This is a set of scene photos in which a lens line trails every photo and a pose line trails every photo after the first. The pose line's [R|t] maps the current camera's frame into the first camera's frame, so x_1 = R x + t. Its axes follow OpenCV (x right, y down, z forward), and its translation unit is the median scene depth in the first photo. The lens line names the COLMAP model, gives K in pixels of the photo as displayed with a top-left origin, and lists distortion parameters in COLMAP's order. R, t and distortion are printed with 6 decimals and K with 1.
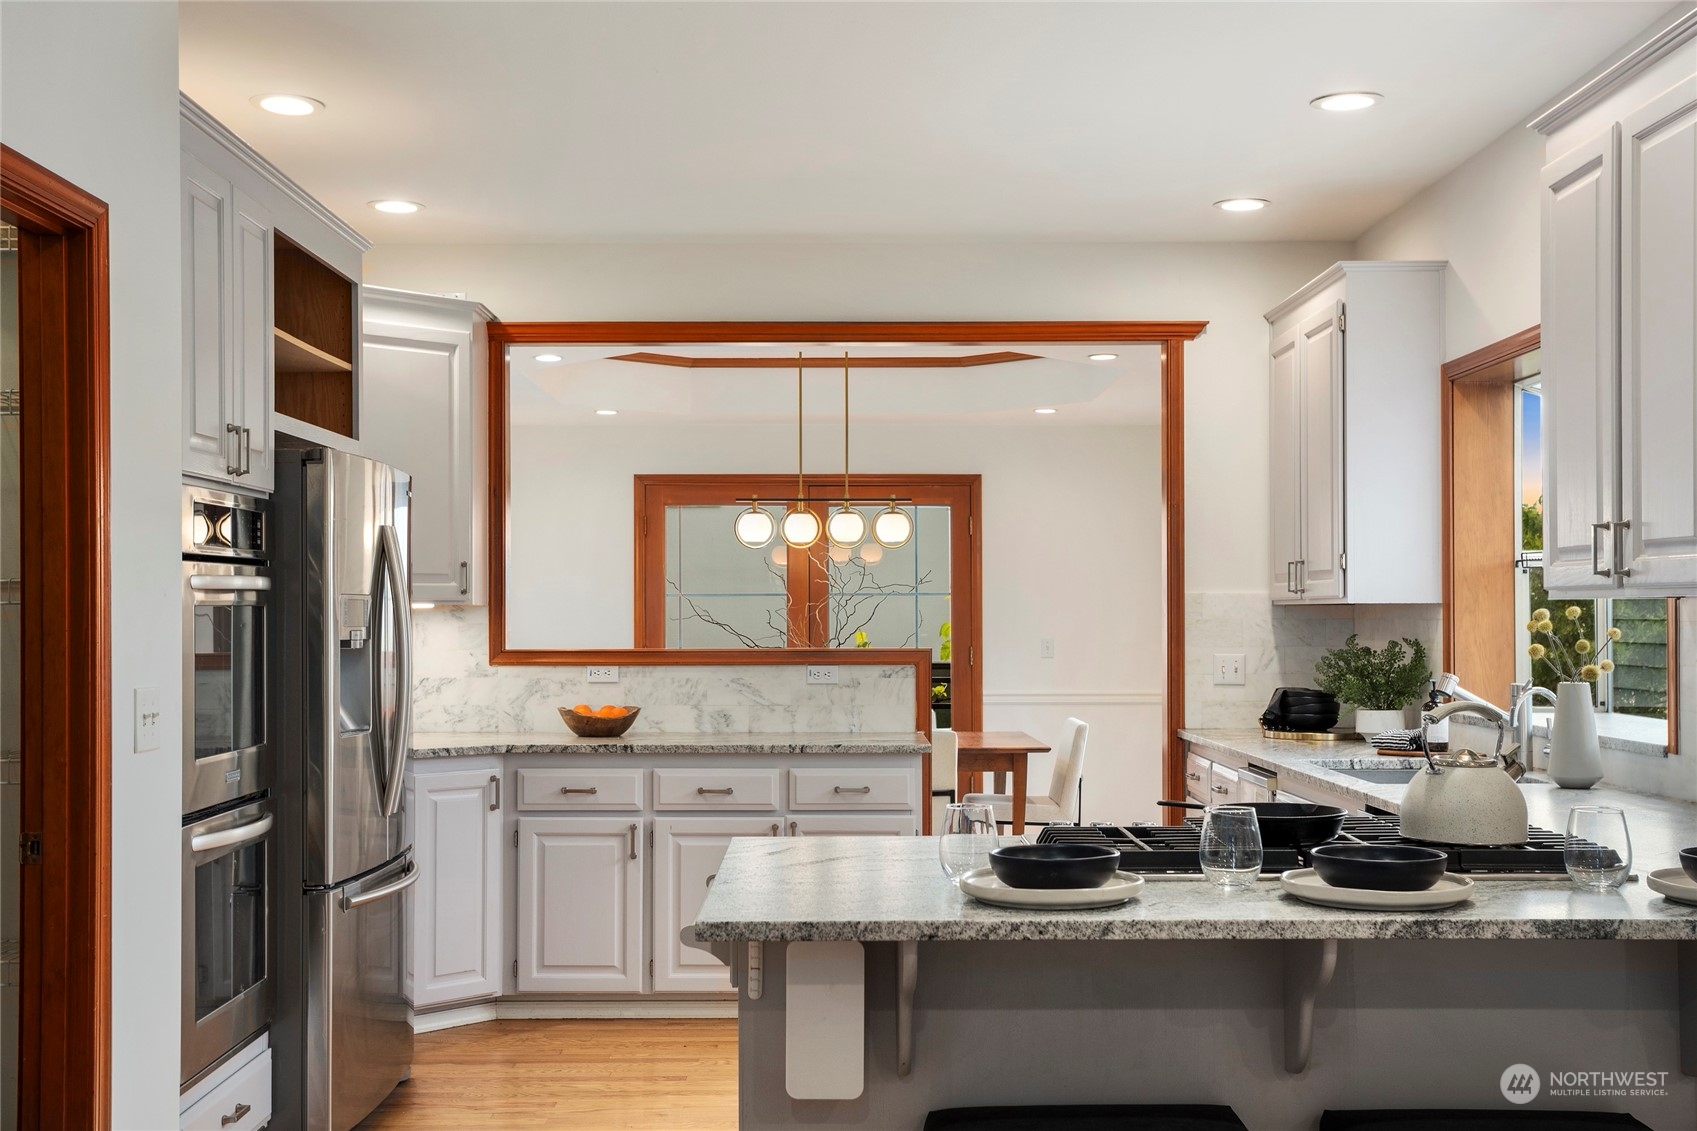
lens RADIAL K [[1957.3, 0, 848.5], [0, 1957.3, 565.5], [0, 0, 1]] dist [0.023527, 0.018681]
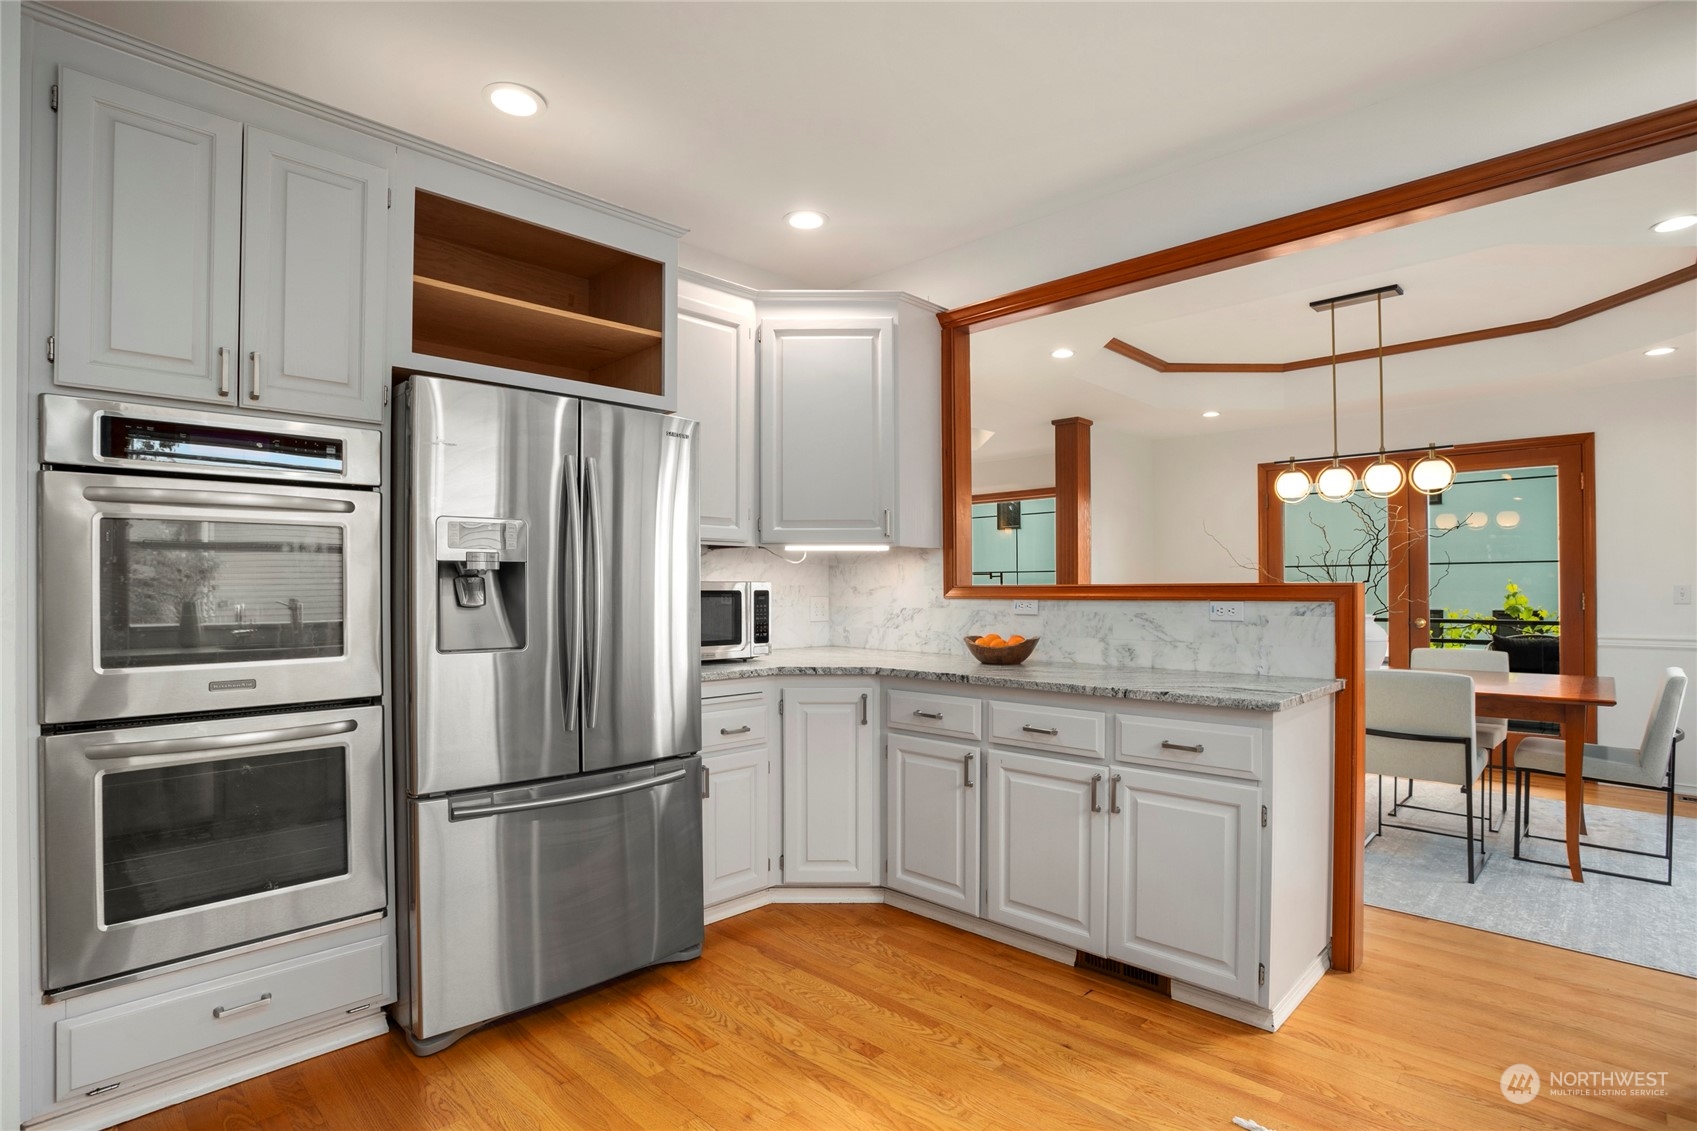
lens RADIAL K [[840.5, 0, 846.3], [0, 840.5, 587.1], [0, 0, 1]] dist [-0.039863, 0.000552]
pose [[0.704403, -0.002562, -0.709795, 0.154105], [0.020370, 0.999655, 0.016606, 0.037344], [0.709508, -0.026156, 0.704212, 0.648860]]
